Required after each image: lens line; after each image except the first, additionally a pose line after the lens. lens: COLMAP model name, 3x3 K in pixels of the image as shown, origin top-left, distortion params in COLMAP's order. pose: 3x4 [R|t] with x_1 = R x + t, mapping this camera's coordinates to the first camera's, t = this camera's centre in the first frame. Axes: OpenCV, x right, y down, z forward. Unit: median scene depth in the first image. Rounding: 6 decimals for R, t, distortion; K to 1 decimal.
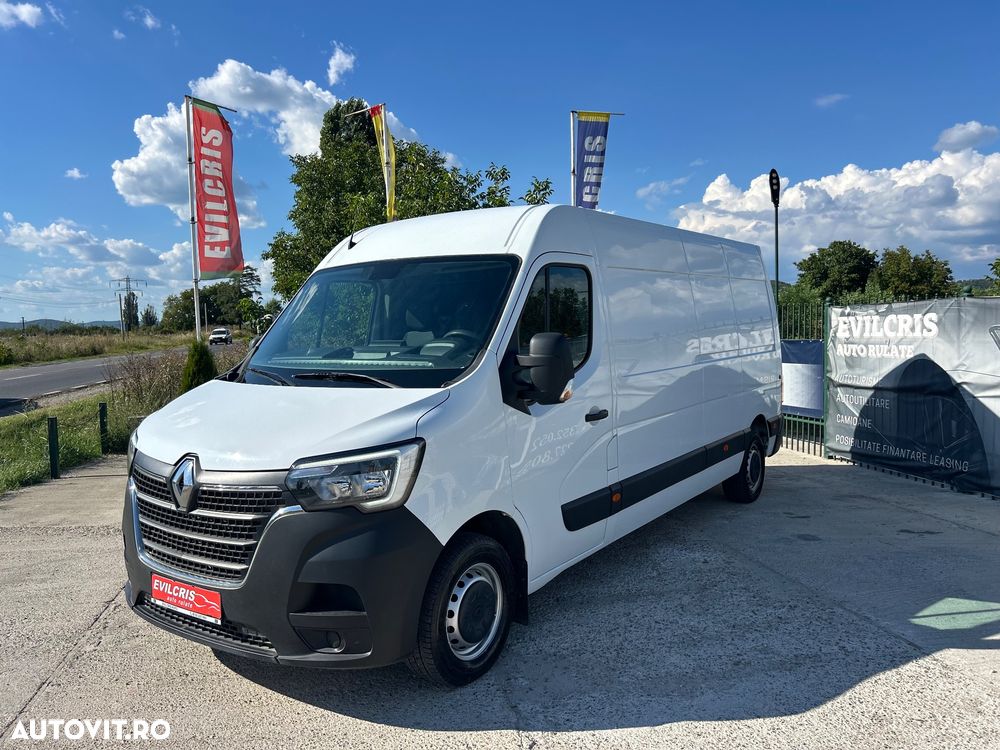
lens RADIAL K [[761.0, 0, 502.5], [0, 761.0, 368.1], [0, 0, 1]] dist [0.024656, -0.007590]
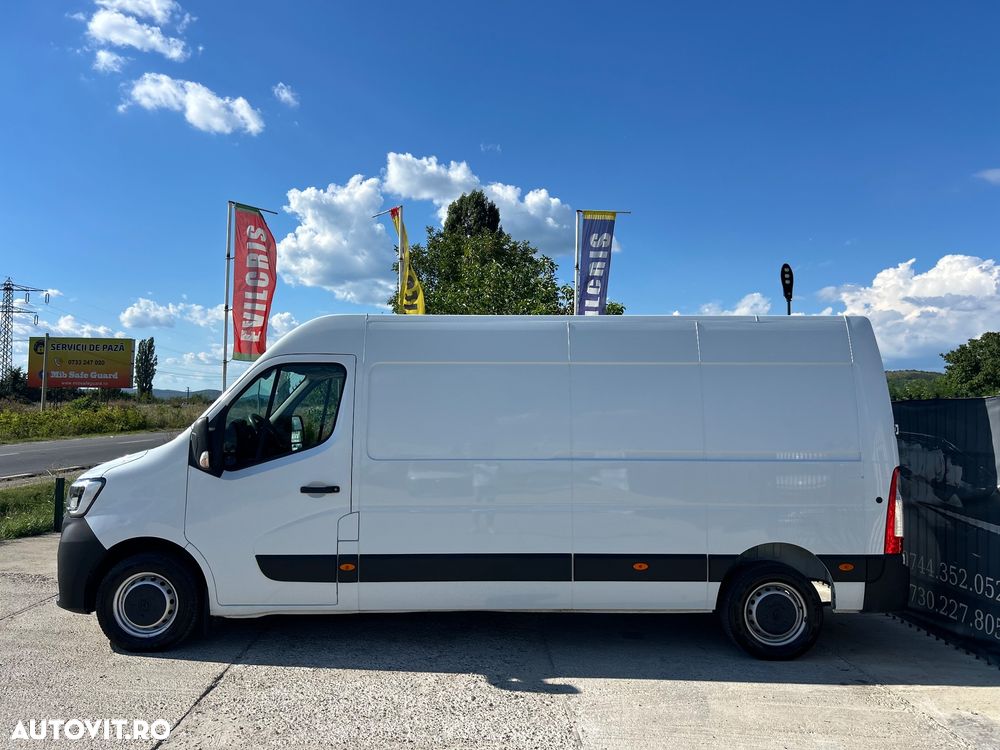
lens RADIAL K [[753.9, 0, 500.0], [0, 753.9, 375.0], [0, 0, 1]] dist [0.089563, -0.122189]
pose [[0.984642, 0.027962, -0.172333, 0.258175], [-0.044748, 0.994537, -0.094302, -0.010780], [0.168754, 0.100565, 0.980514, -0.030542]]
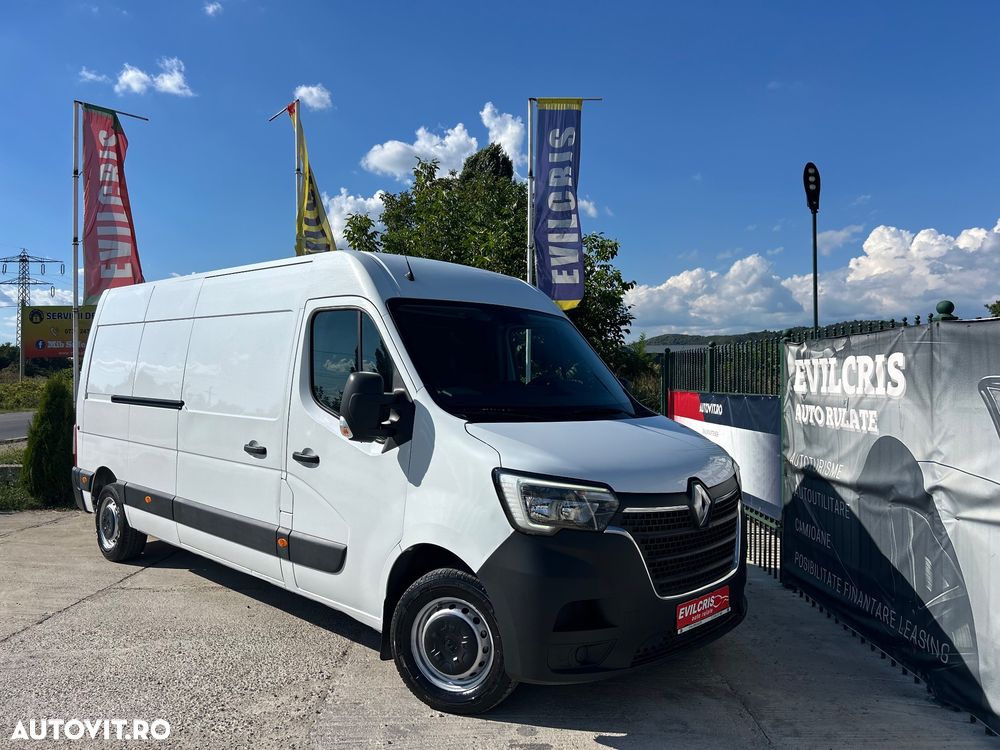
lens RADIAL K [[761.0, 0, 502.5], [0, 761.0, 368.1], [0, 0, 1]] dist [0.024656, -0.007590]
pose [[0.978194, 0.015395, -0.207124, 0.346651], [-0.027411, 0.998095, -0.055271, -0.020095], [0.205879, 0.059743, 0.976752, 0.357689]]
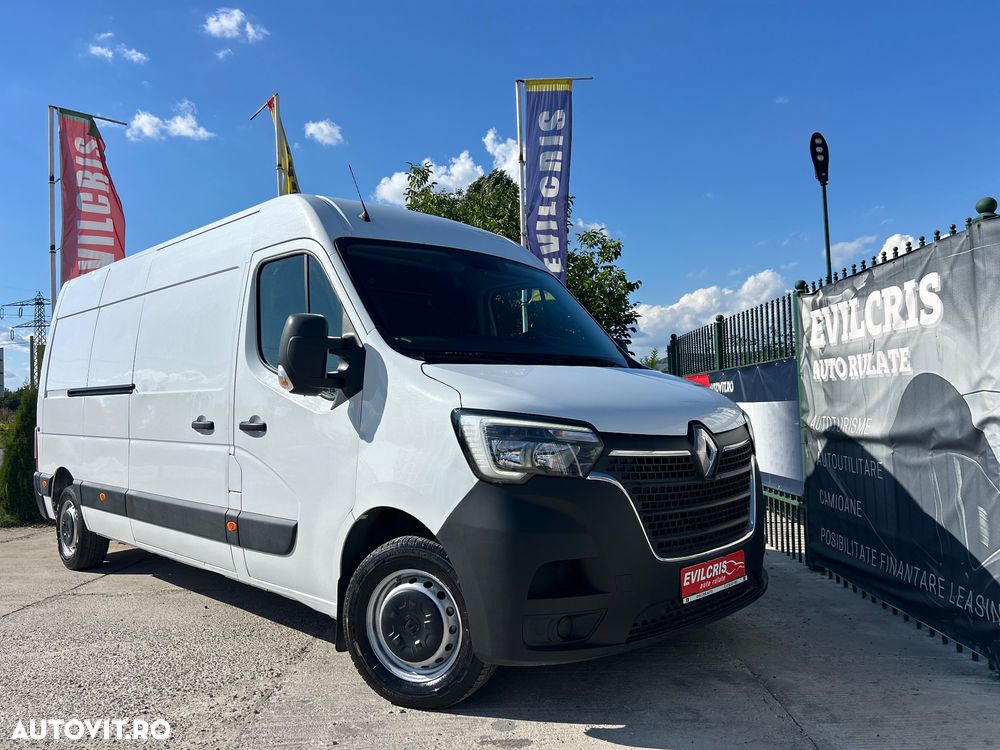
lens RADIAL K [[760.8, 0, 497.9], [0, 760.8, 371.0], [0, 0, 1]] dist [0.032280, -0.025506]
pose [[0.972730, -0.028552, -0.230176, 0.356729], [0.009121, 0.996336, -0.085042, 0.021520], [0.231760, 0.080623, 0.969426, 0.427934]]
